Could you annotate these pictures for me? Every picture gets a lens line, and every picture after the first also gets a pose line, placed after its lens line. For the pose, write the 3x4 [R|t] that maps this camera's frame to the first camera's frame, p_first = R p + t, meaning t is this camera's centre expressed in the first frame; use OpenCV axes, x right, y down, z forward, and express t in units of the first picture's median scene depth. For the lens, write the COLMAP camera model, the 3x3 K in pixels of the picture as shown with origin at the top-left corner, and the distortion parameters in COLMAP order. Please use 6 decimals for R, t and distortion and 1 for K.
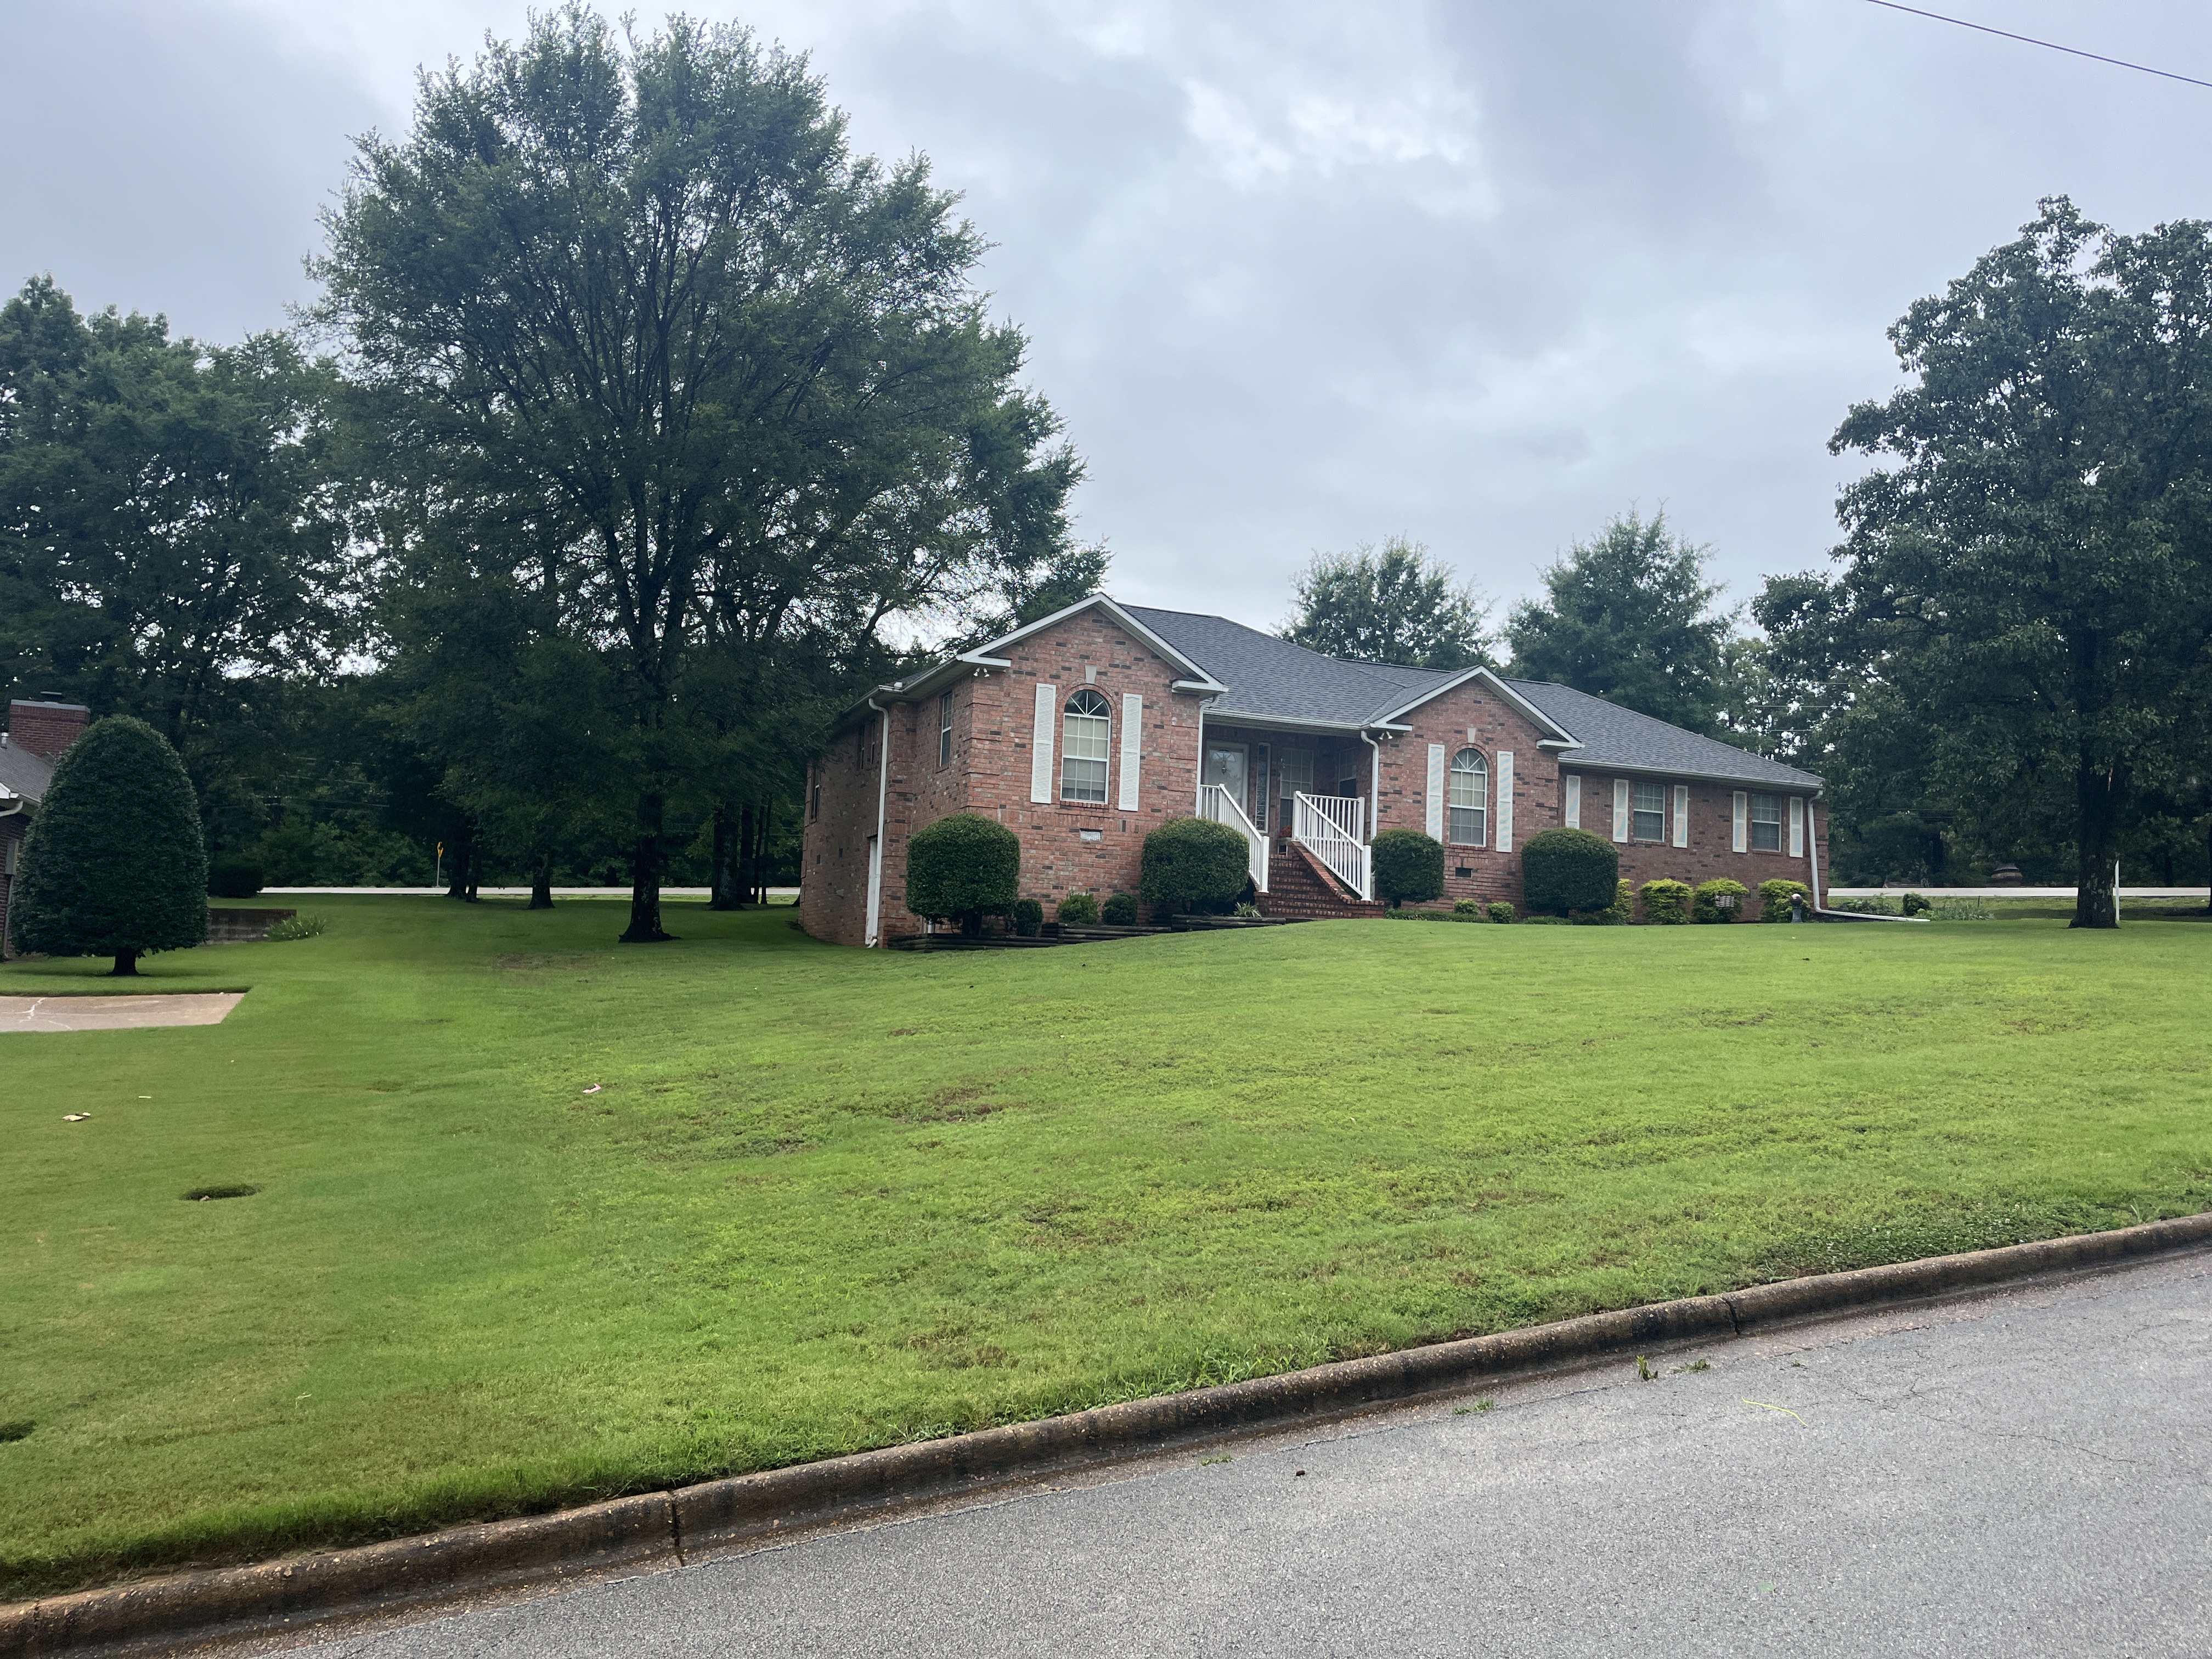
lens RADIAL K [[1697.2, 0, 1077.0], [0, 1697.2, 844.7], [0, 0, 1]] dist [0.077286, -0.086388]
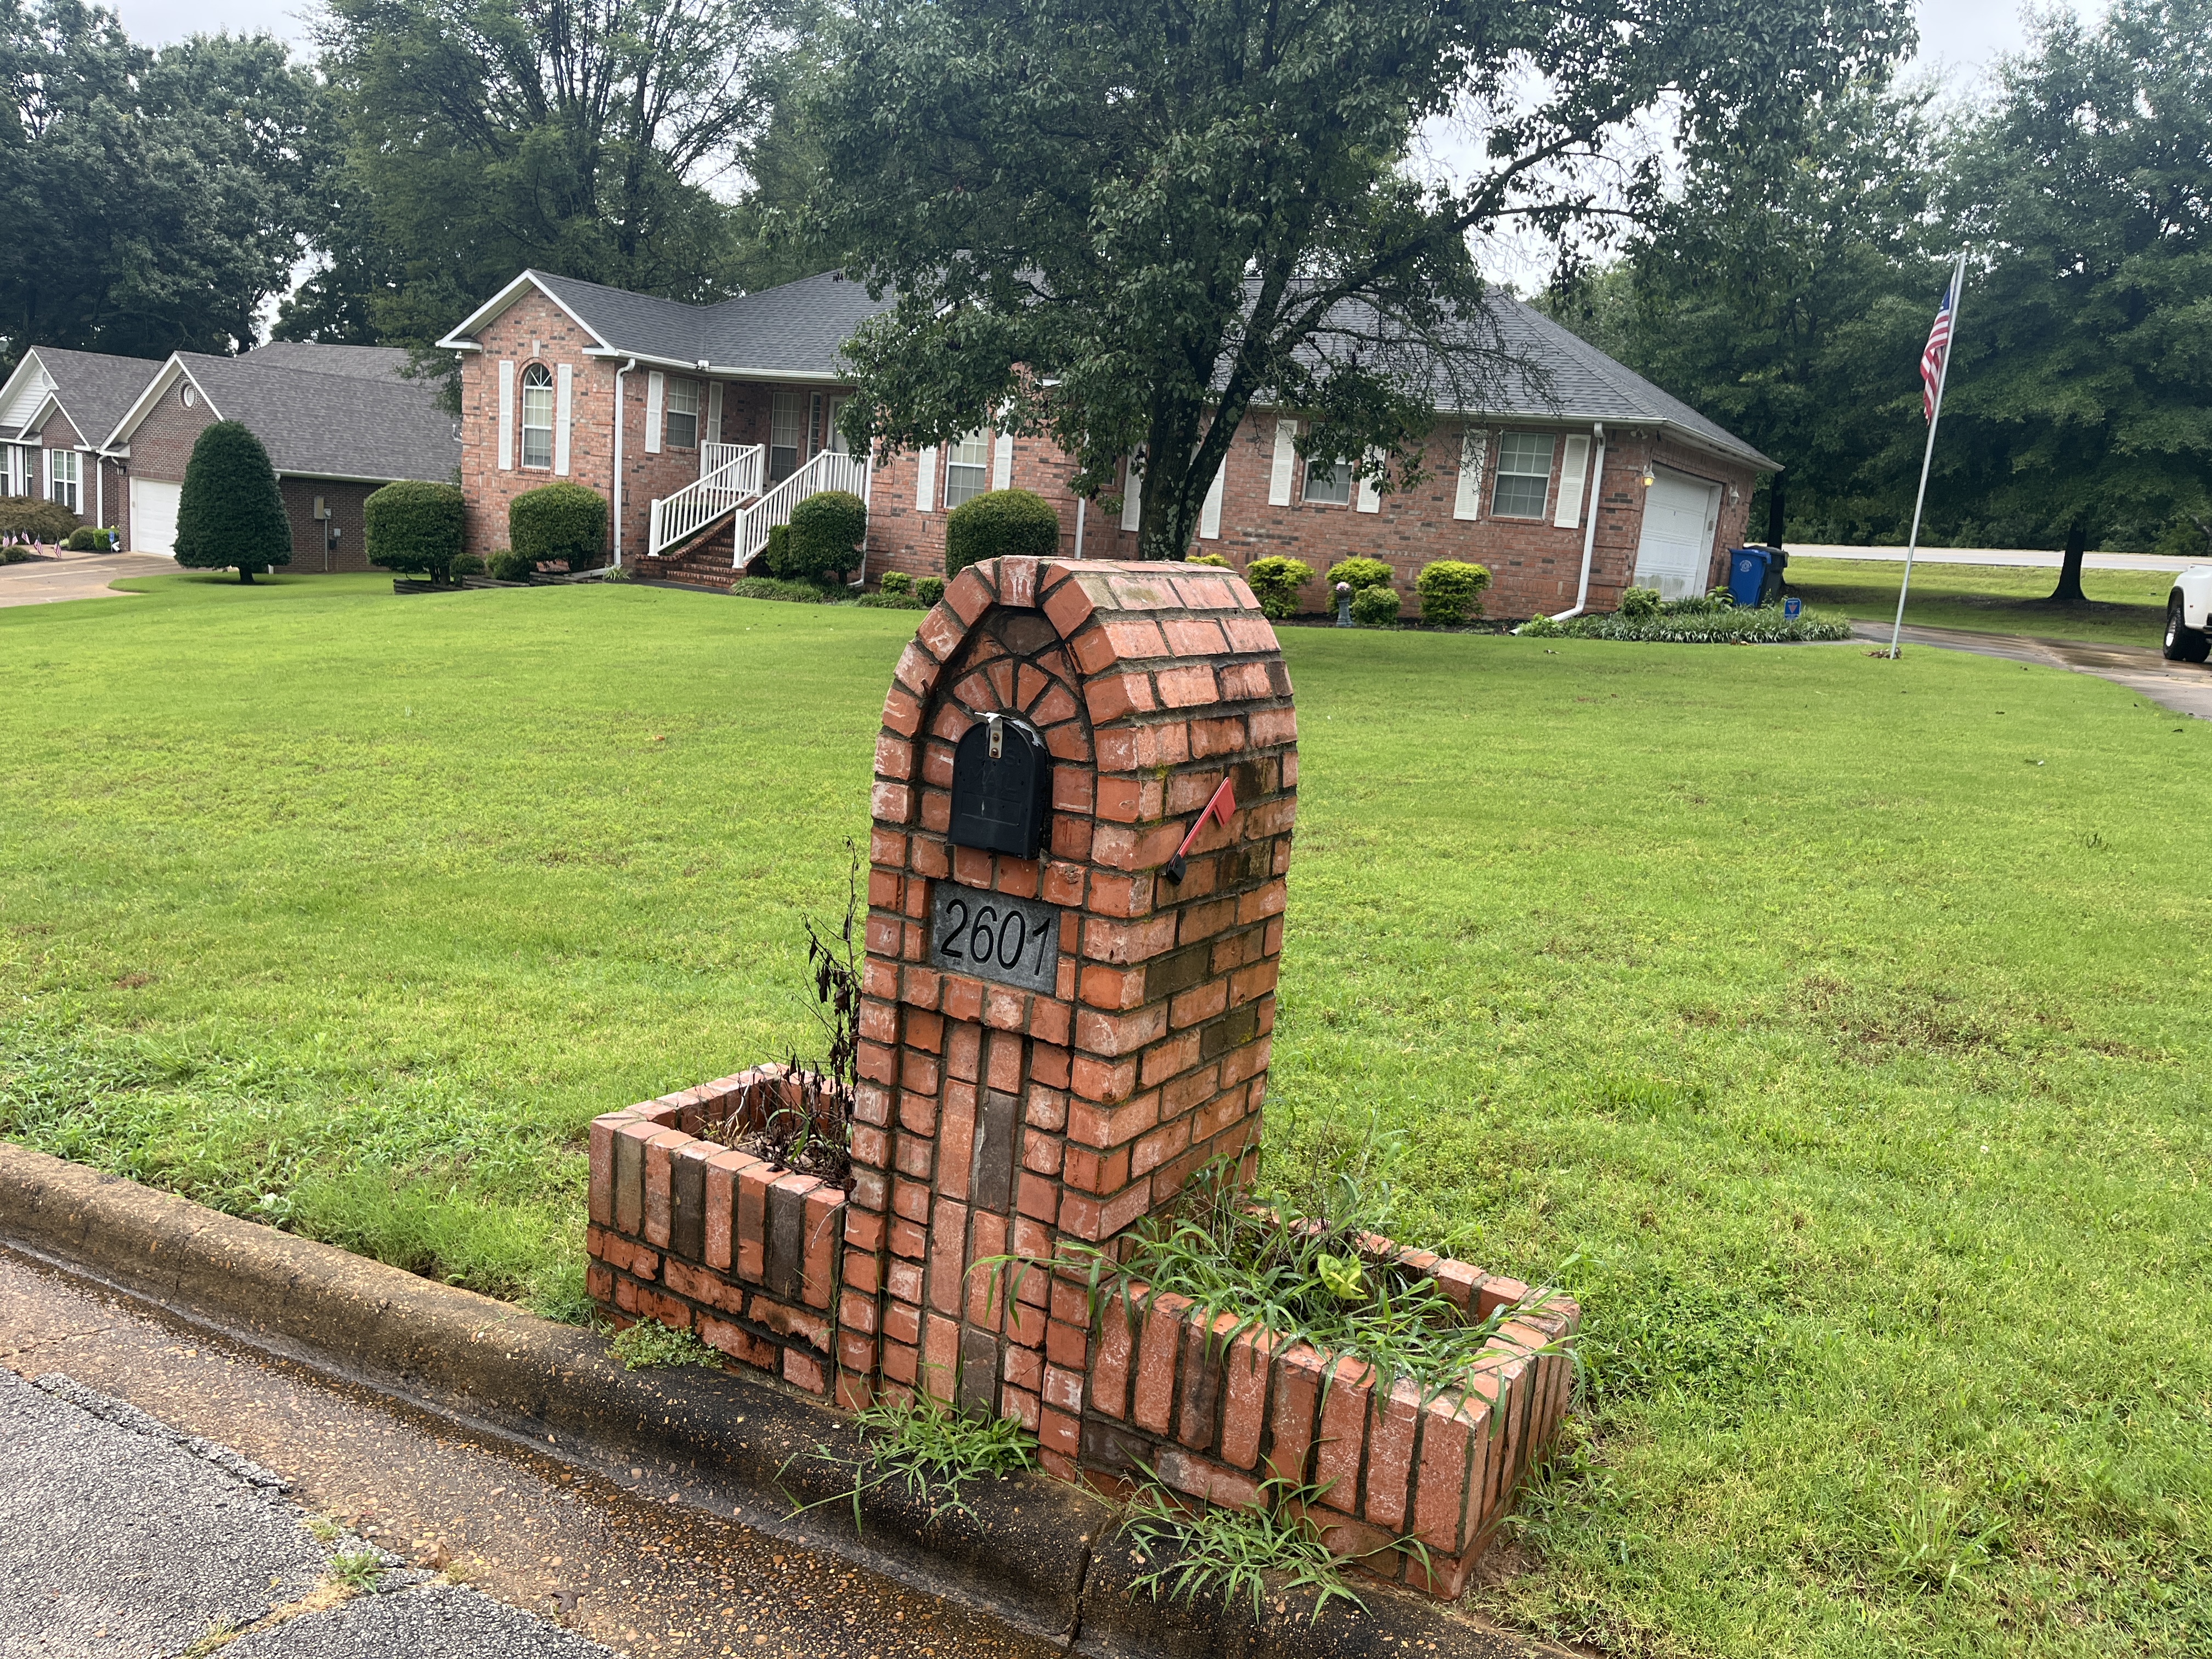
lens RADIAL K [[1697.2, 0, 1077.0], [0, 1697.2, 844.7], [0, 0, 1]] dist [0.077286, -0.086388]
pose [[0.590244, 0.164907, -0.790201, 0.889732], [0.002666, 0.978507, 0.206195, -0.010198], [0.807220, -0.123812, 0.577118, 0.459973]]
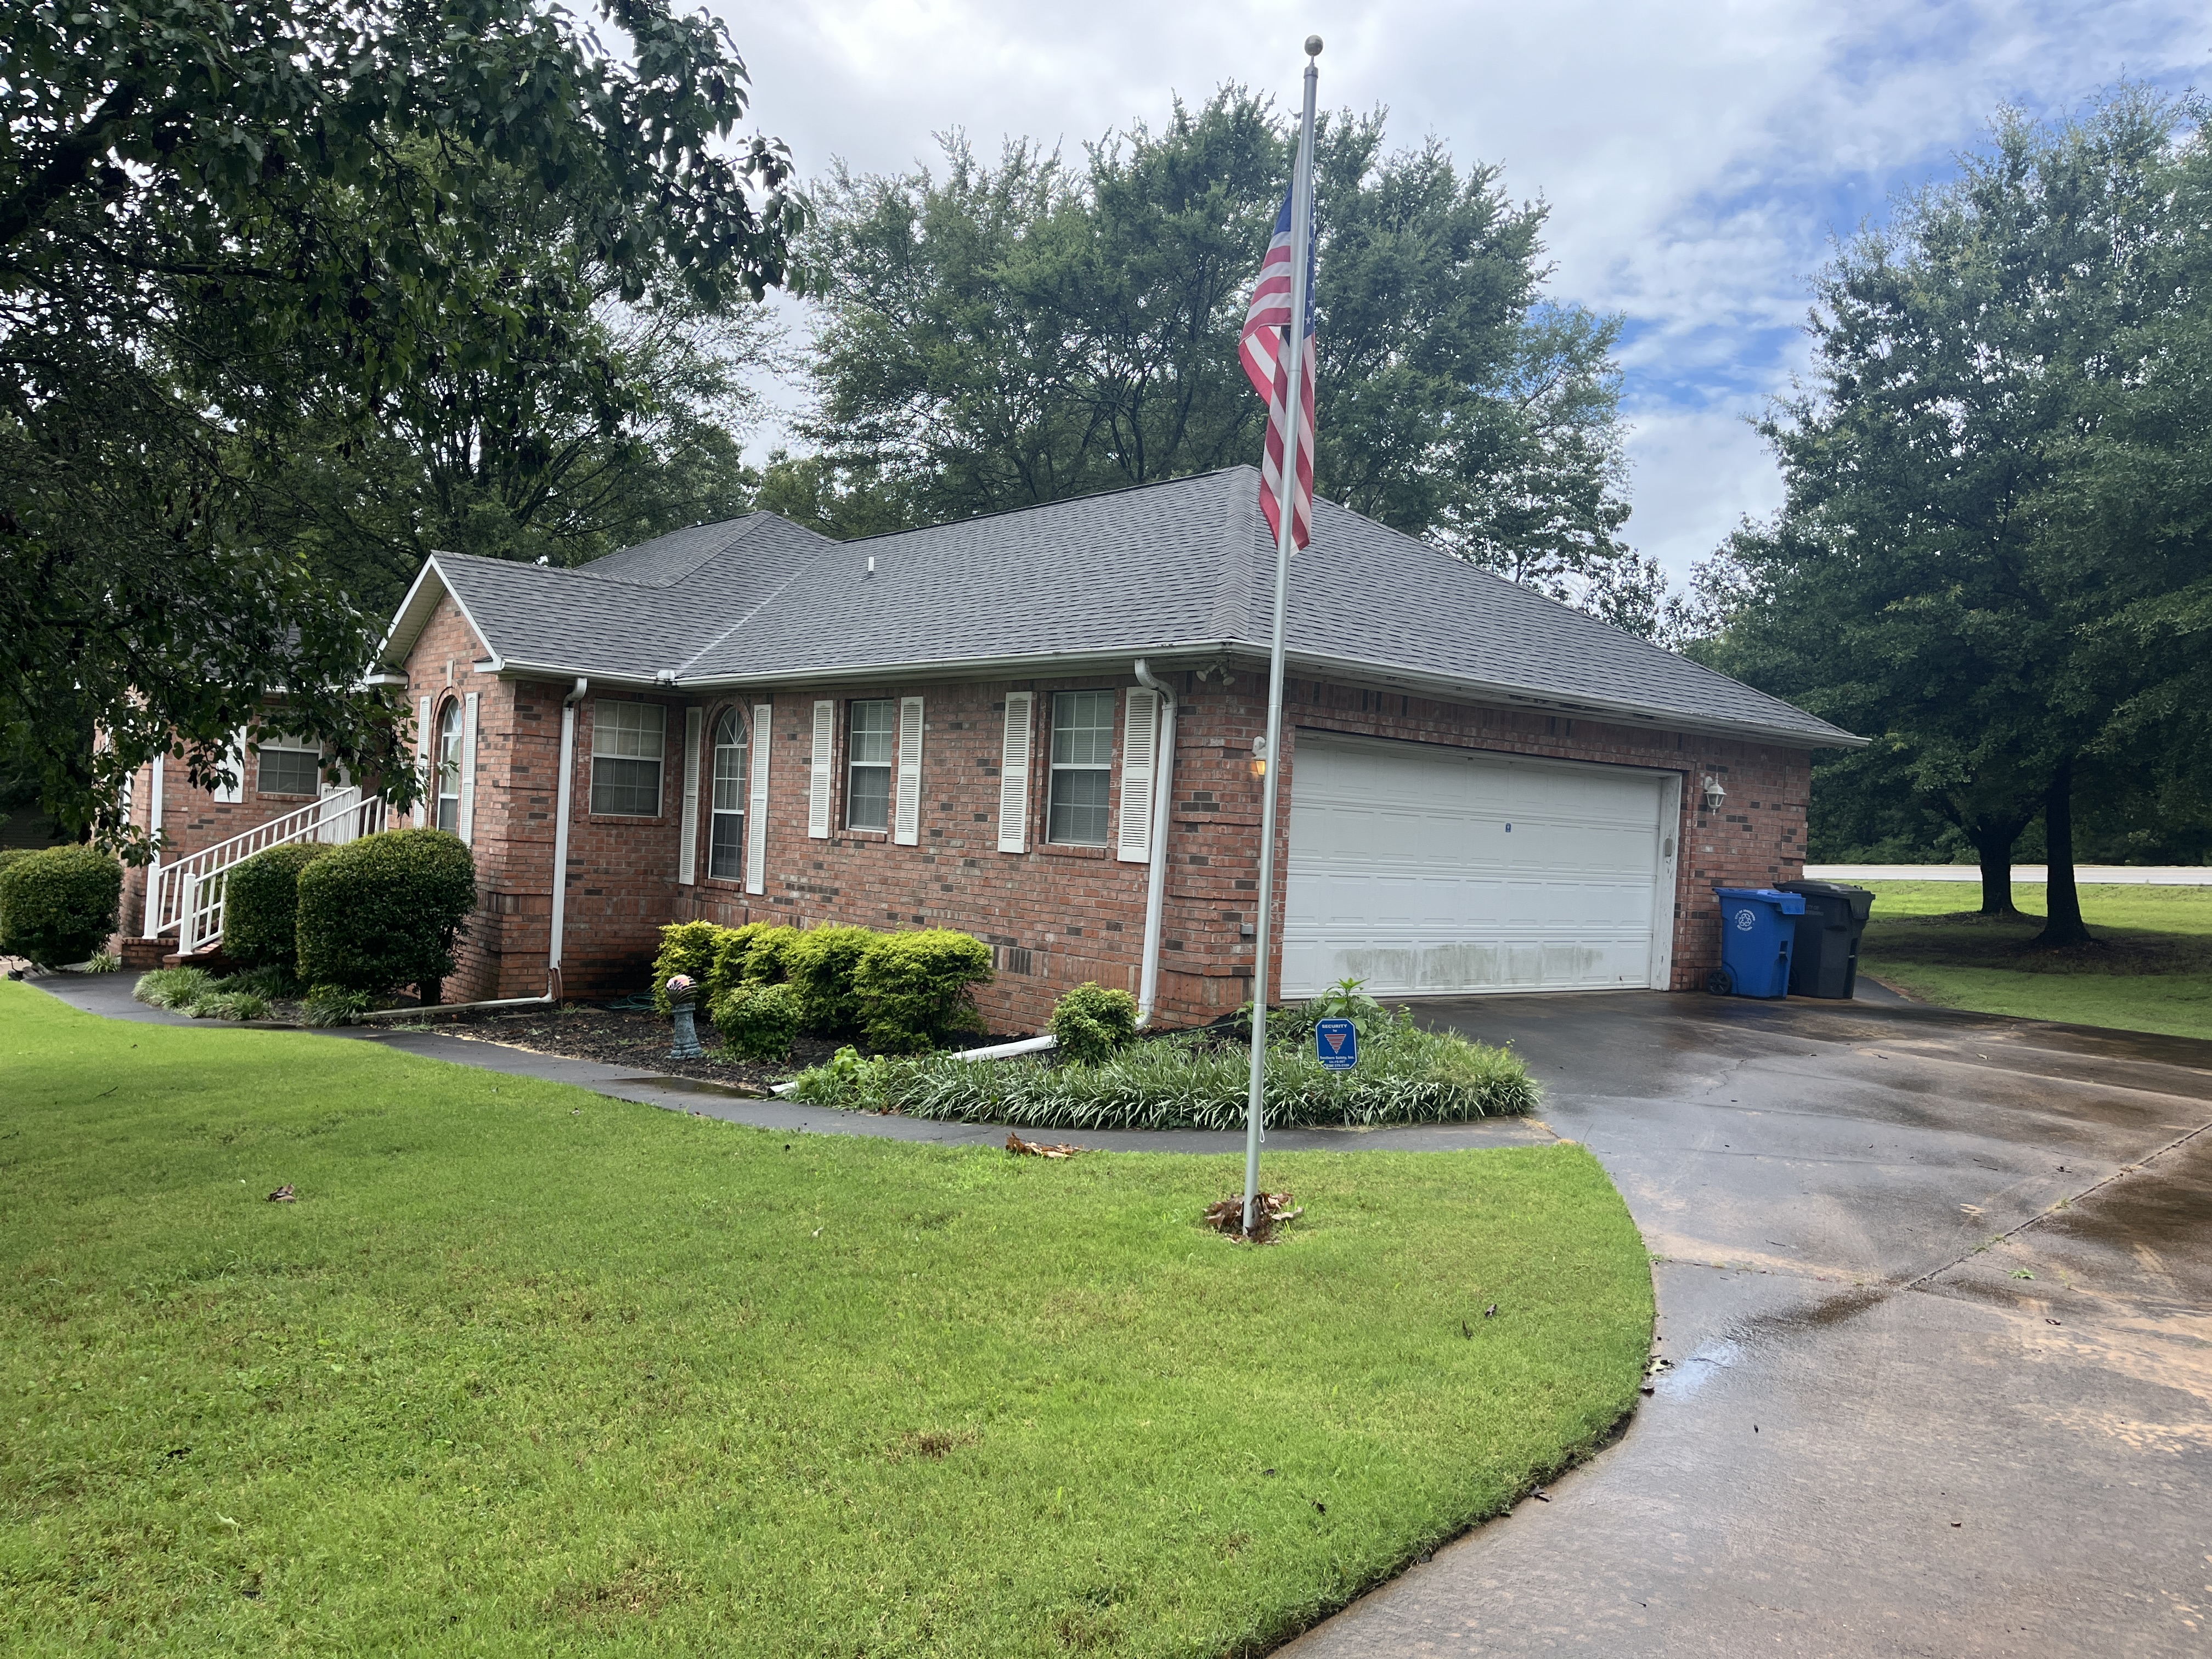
lens RADIAL K [[1697.2, 0, 1077.0], [0, 1697.2, 844.7], [0, 0, 1]] dist [0.077286, -0.086388]
pose [[0.305826, -0.013560, -0.951991, 0.769943], [0.041439, 0.999141, -0.000920, 0.003784], [0.951185, -0.039168, 0.306125, 0.918326]]
